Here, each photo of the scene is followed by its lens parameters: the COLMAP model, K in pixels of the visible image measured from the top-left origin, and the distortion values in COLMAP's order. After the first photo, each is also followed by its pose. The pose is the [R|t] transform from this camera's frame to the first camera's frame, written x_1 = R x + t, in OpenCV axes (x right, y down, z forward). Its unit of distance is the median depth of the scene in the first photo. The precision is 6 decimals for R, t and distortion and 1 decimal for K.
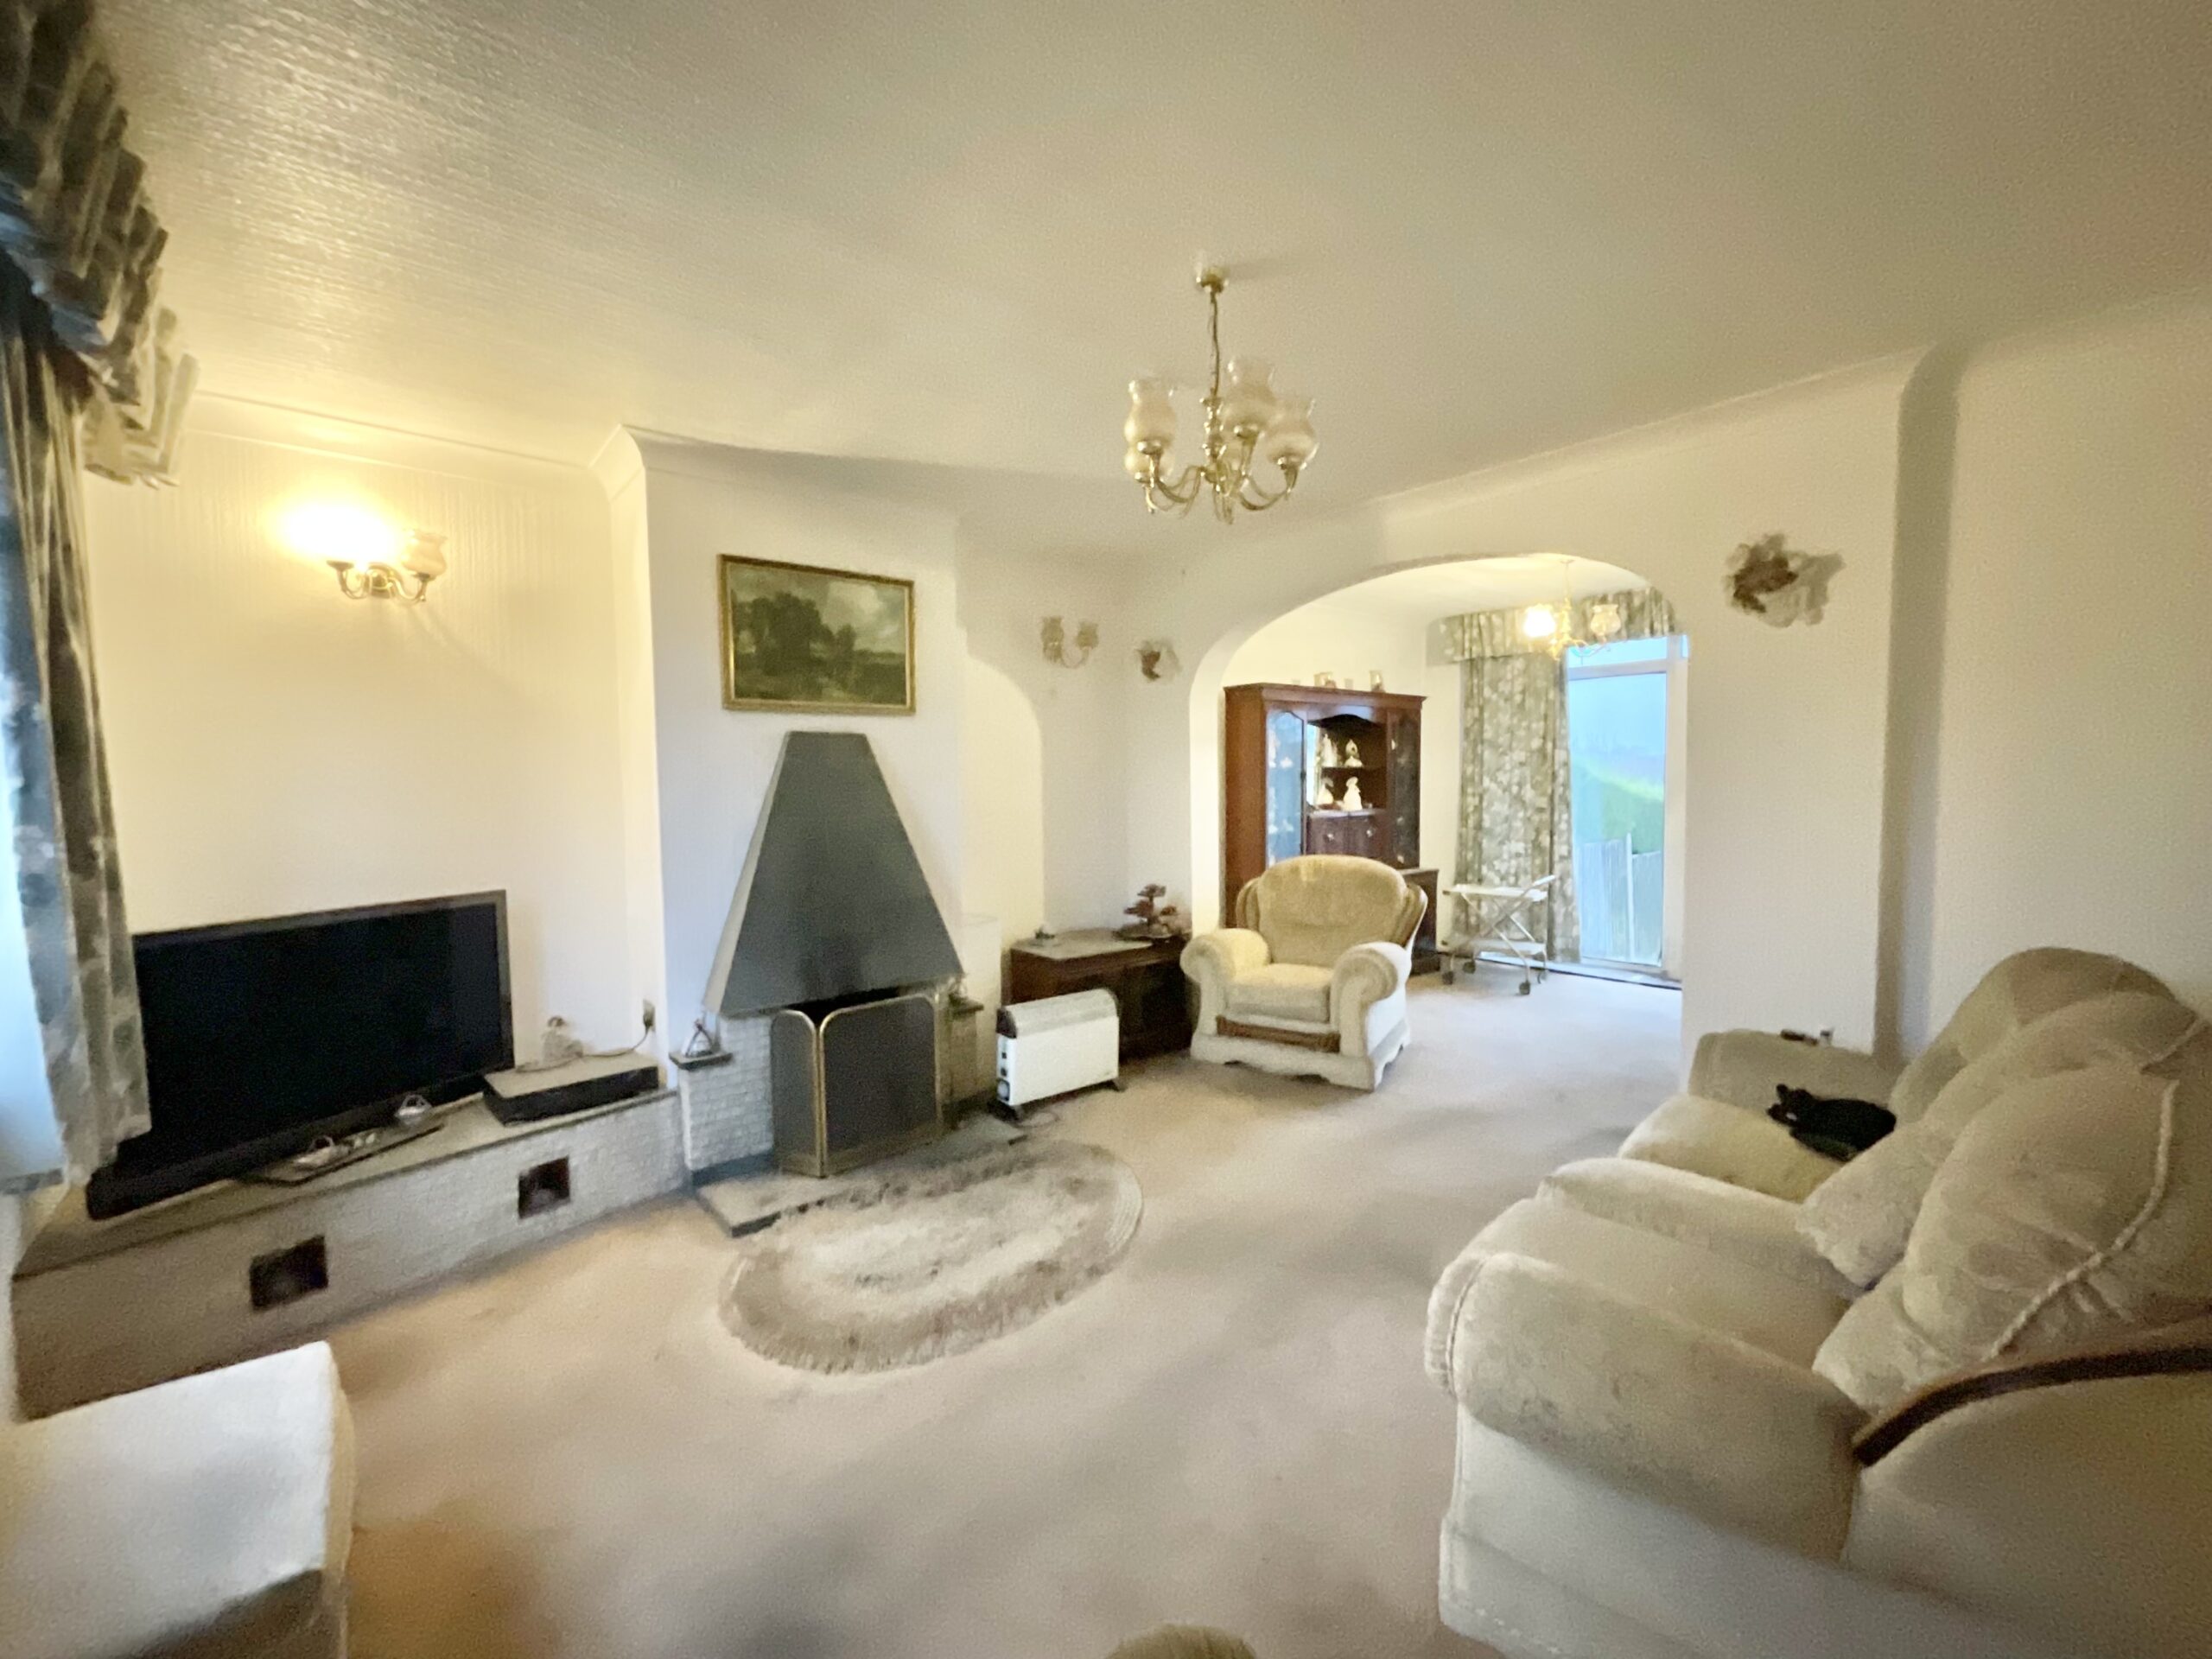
lens RADIAL K [[895.5, 0, 1110.4], [0, 895.5, 829.1], [0, 0, 1]] dist [-0.001163, -0.000099]
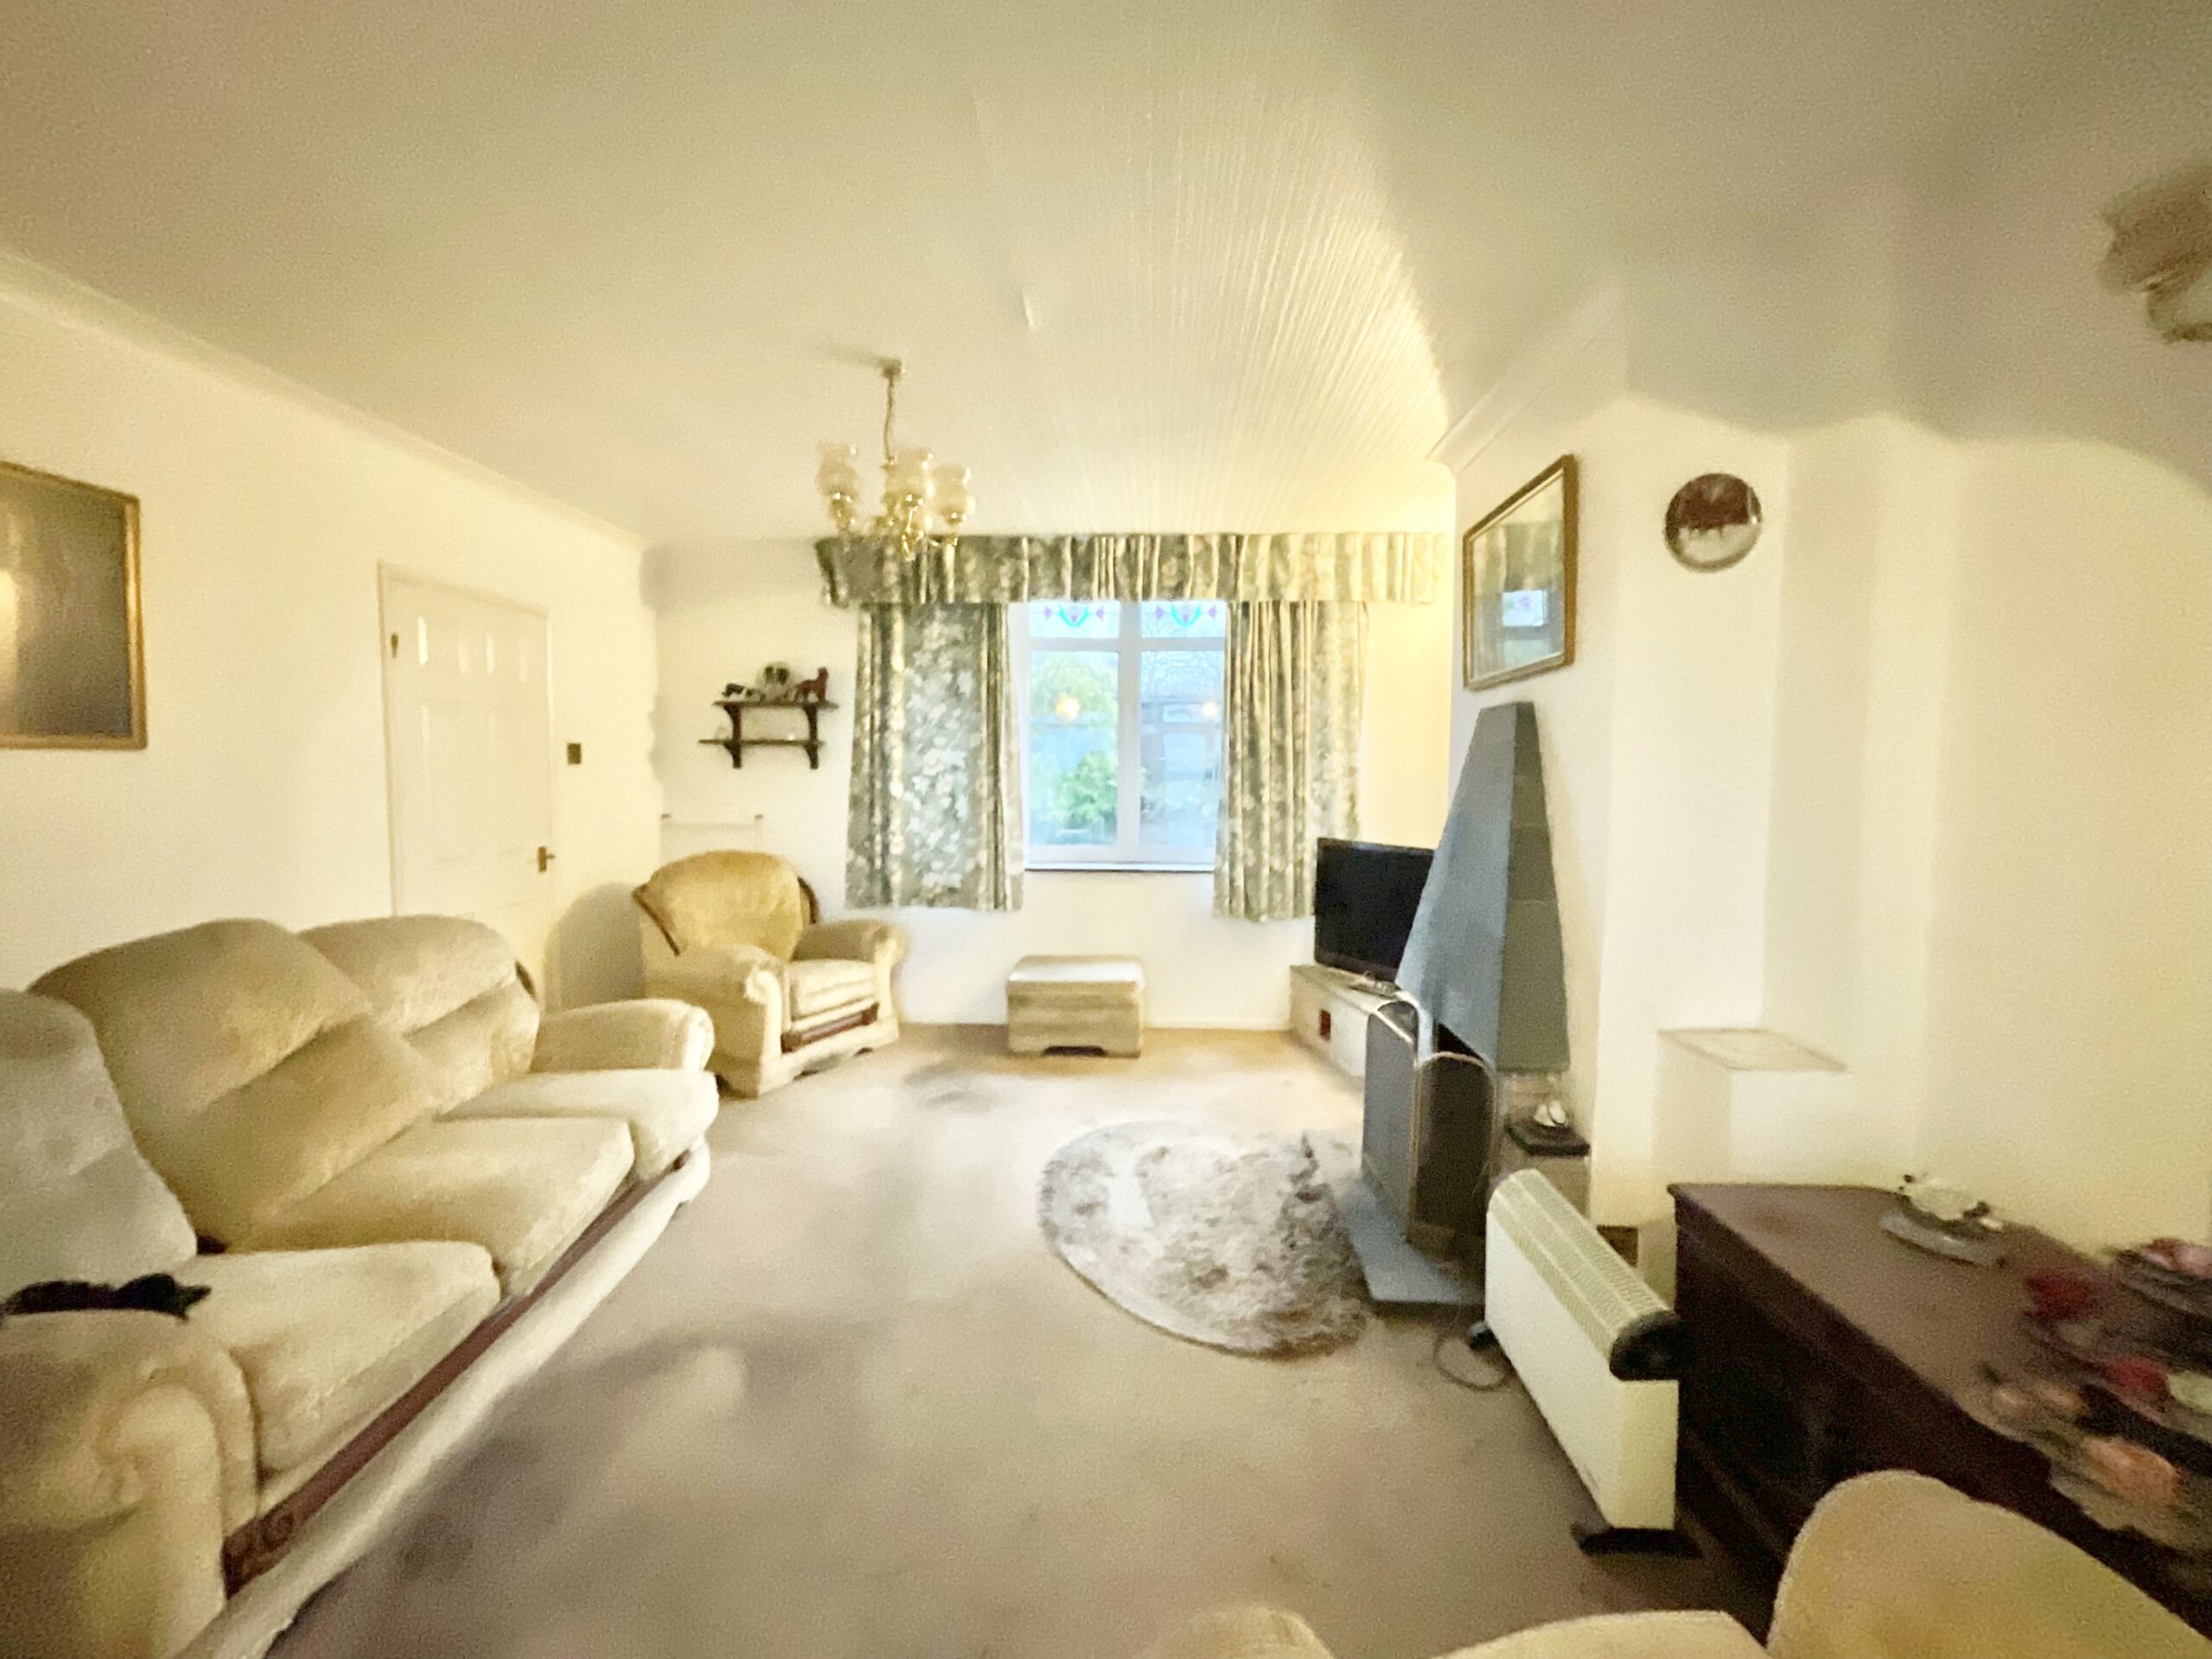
lens RADIAL K [[881.9, 0, 1116.8], [0, 881.9, 820.7], [0, 0, 1]] dist [0.012998, -0.000062]
pose [[-0.699690, 0.039504, -0.713353, 0.264879], [-0.040304, 0.994698, 0.094617, -0.037178], [0.713309, 0.094953, -0.694388, 0.704321]]
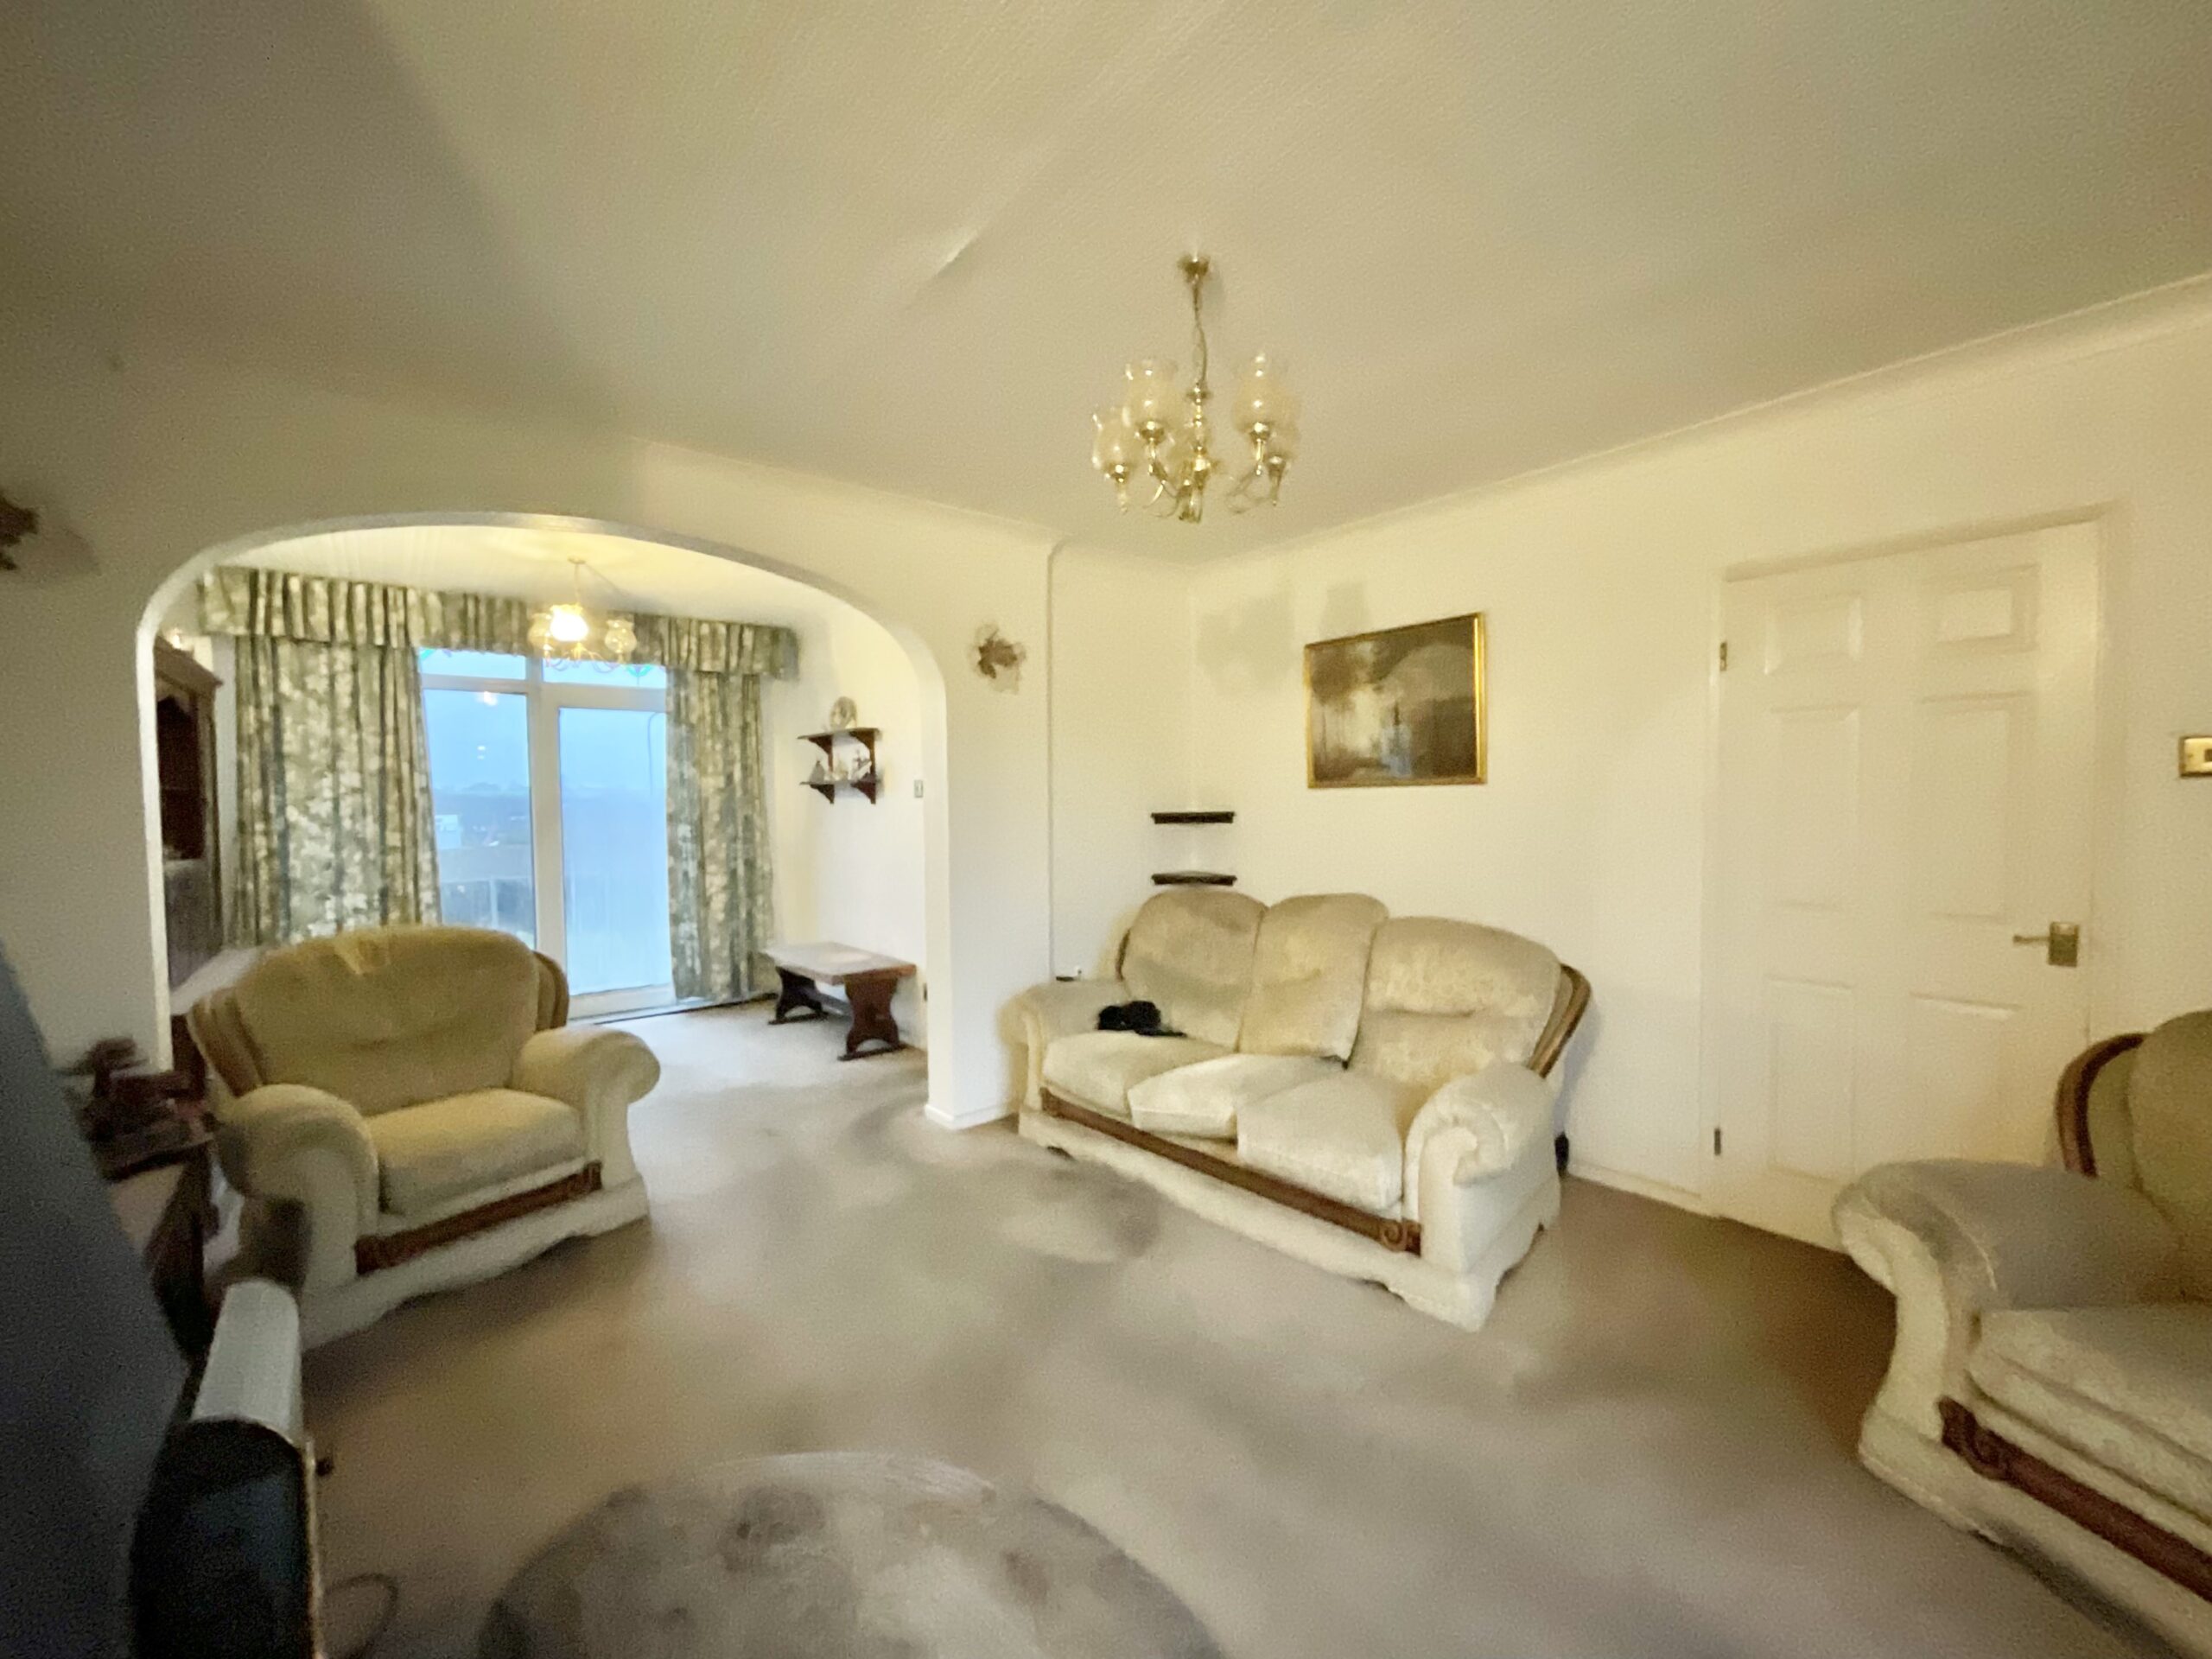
lens RADIAL K [[895.5, 0, 1110.4], [0, 895.5, 829.1], [0, 0, 1]] dist [-0.001163, -0.000099]
pose [[0.037788, -0.026858, 0.998925, -0.280626], [0.066504, 0.997490, 0.024303, -0.016426], [-0.997070, 0.065514, 0.039480, 0.355354]]
